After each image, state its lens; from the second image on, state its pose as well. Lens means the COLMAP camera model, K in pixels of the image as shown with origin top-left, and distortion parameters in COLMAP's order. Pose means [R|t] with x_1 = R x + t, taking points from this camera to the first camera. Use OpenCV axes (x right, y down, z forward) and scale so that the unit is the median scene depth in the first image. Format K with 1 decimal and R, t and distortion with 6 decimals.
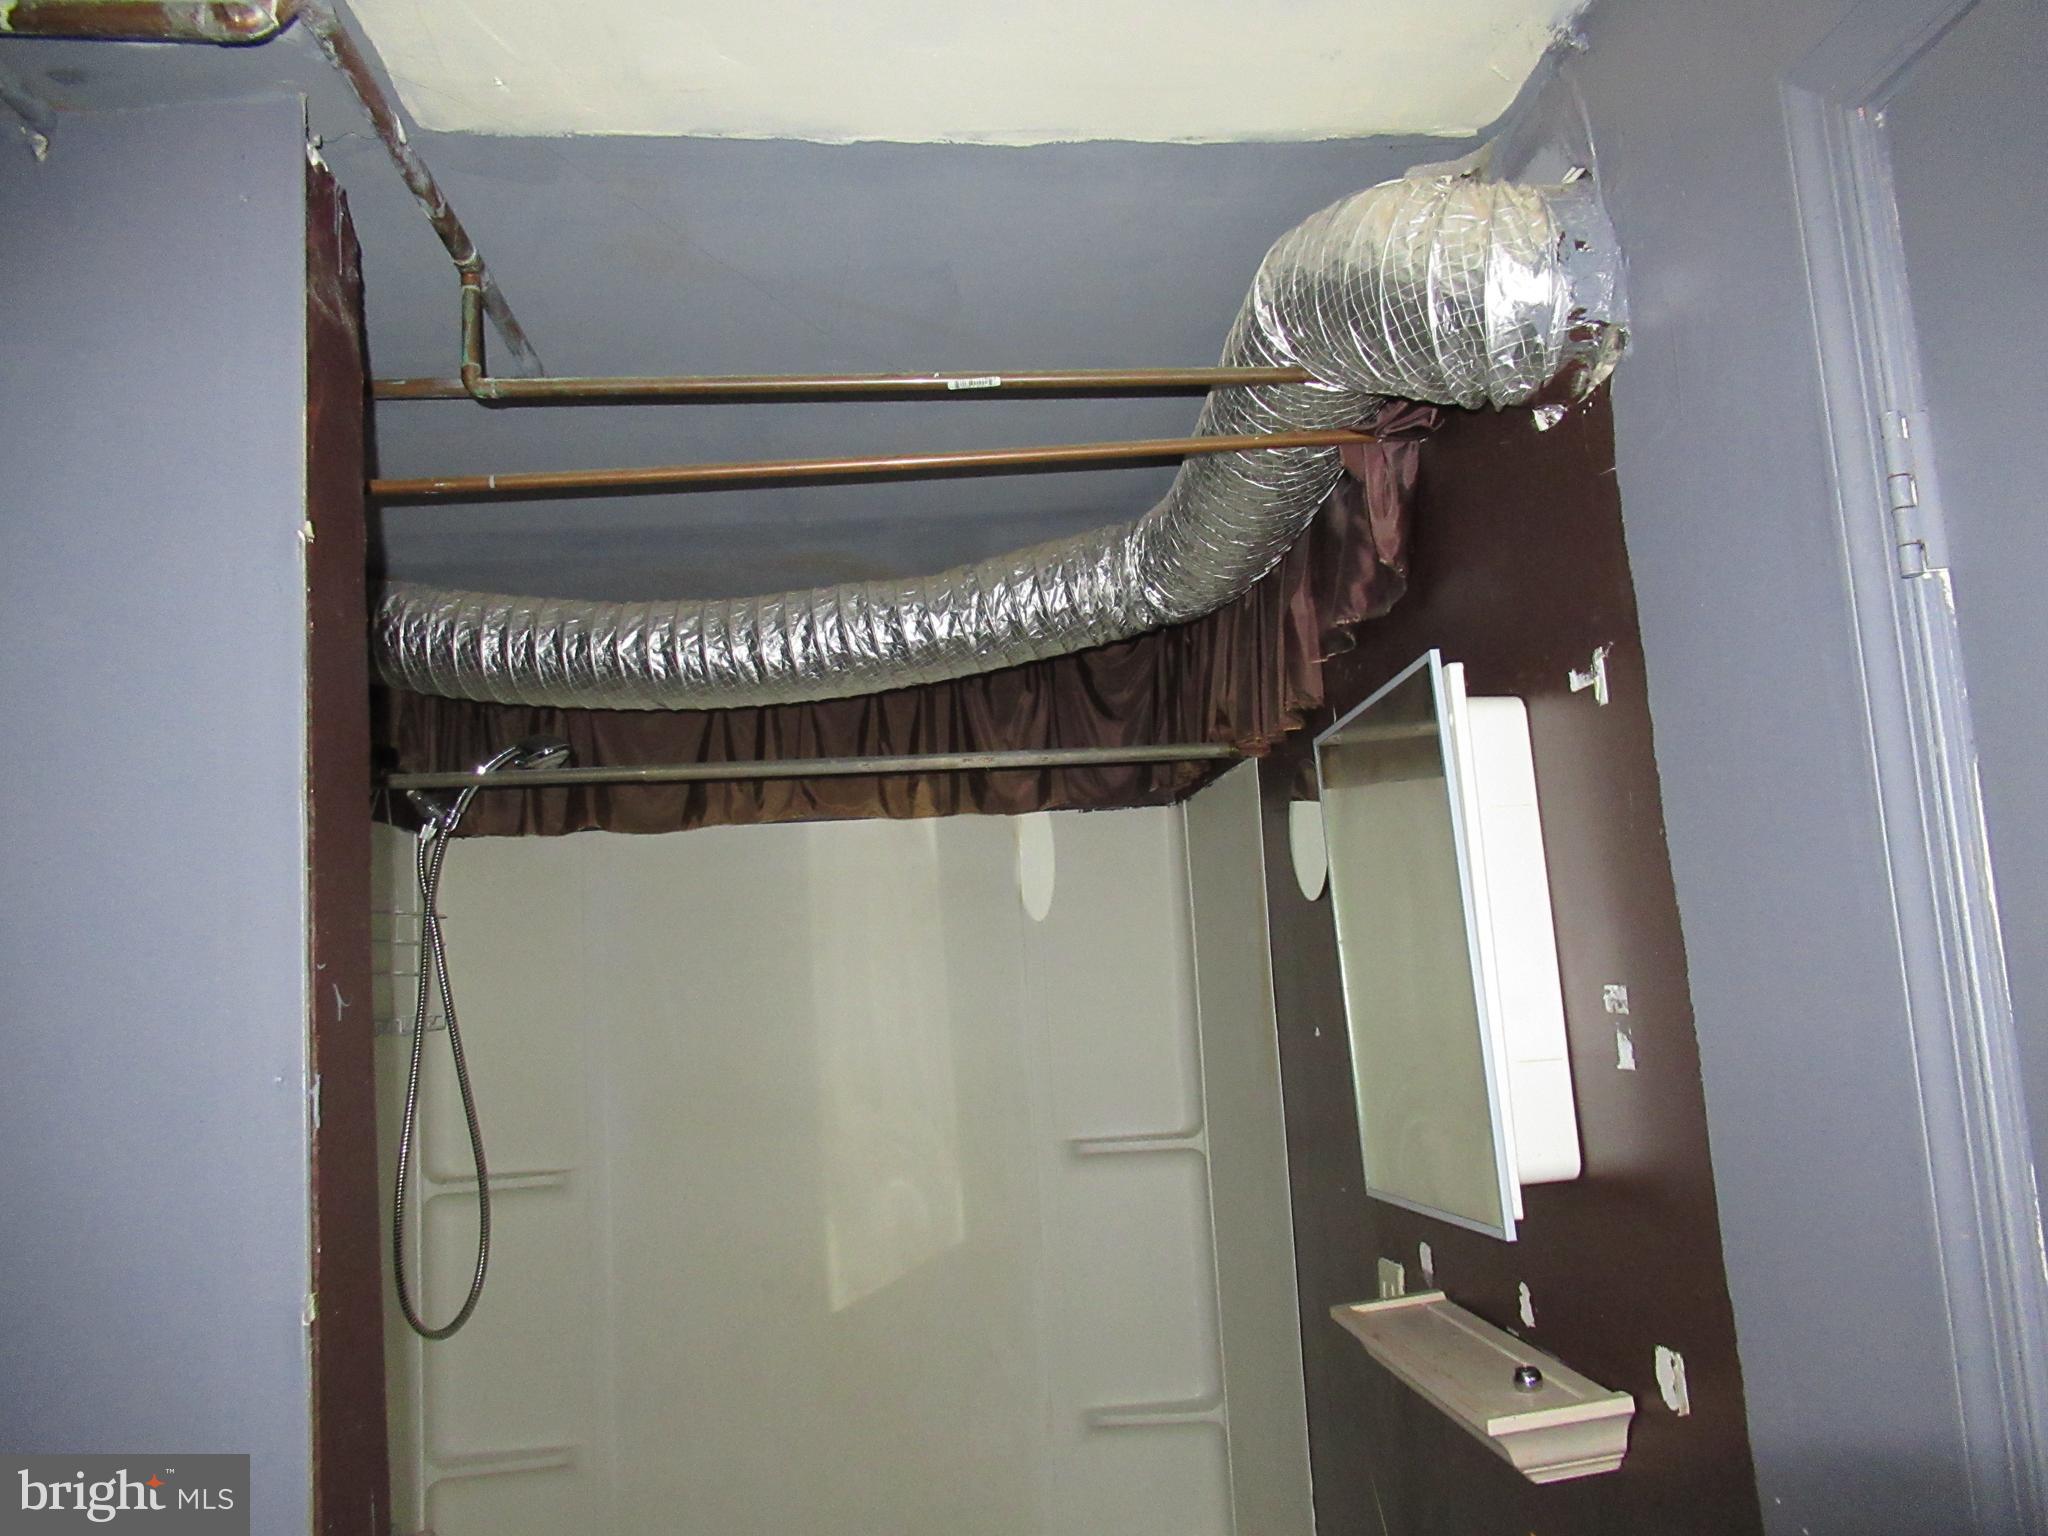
lens RADIAL K [[1527.5, 0, 1024.3], [0, 1527.5, 768.6], [0, 0, 1]] dist [-0.012105, 0.002523]
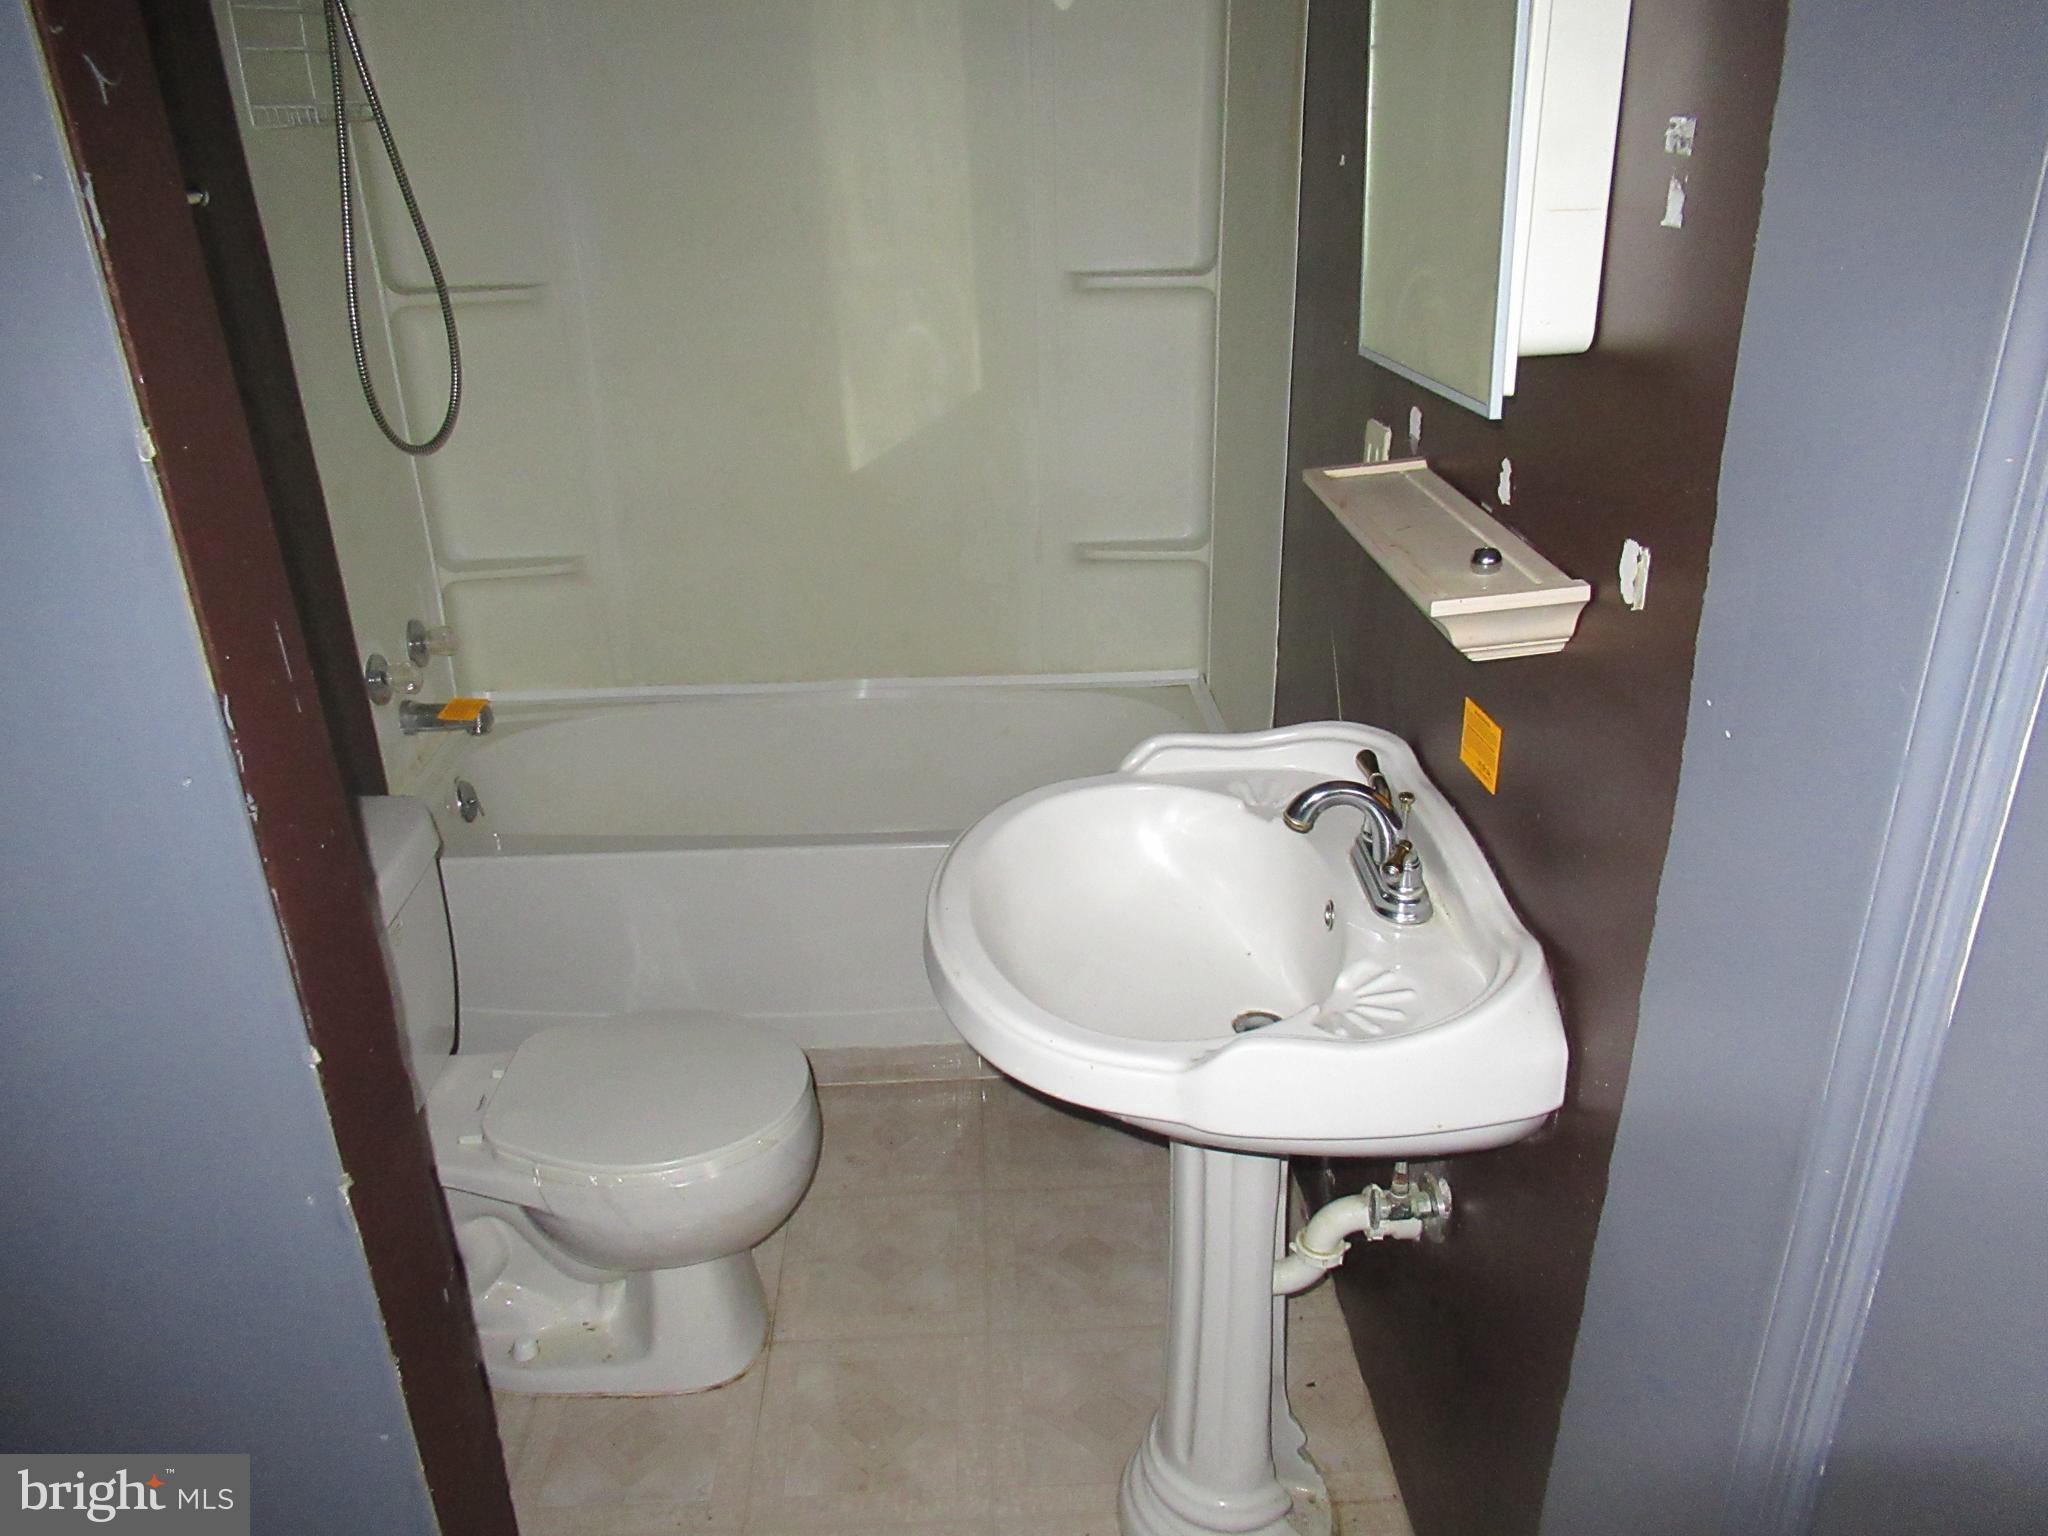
lens RADIAL K [[1527.5, 0, 1026.5], [0, 1527.5, 772.5], [0, 0, 1]] dist [-0.012105, 0.002523]
pose [[0.998820, 0.045799, -0.016153, 0.060717], [-0.030146, 0.845489, 0.533141, 0.014587], [0.038075, -0.532025, 0.845872, 0.107503]]
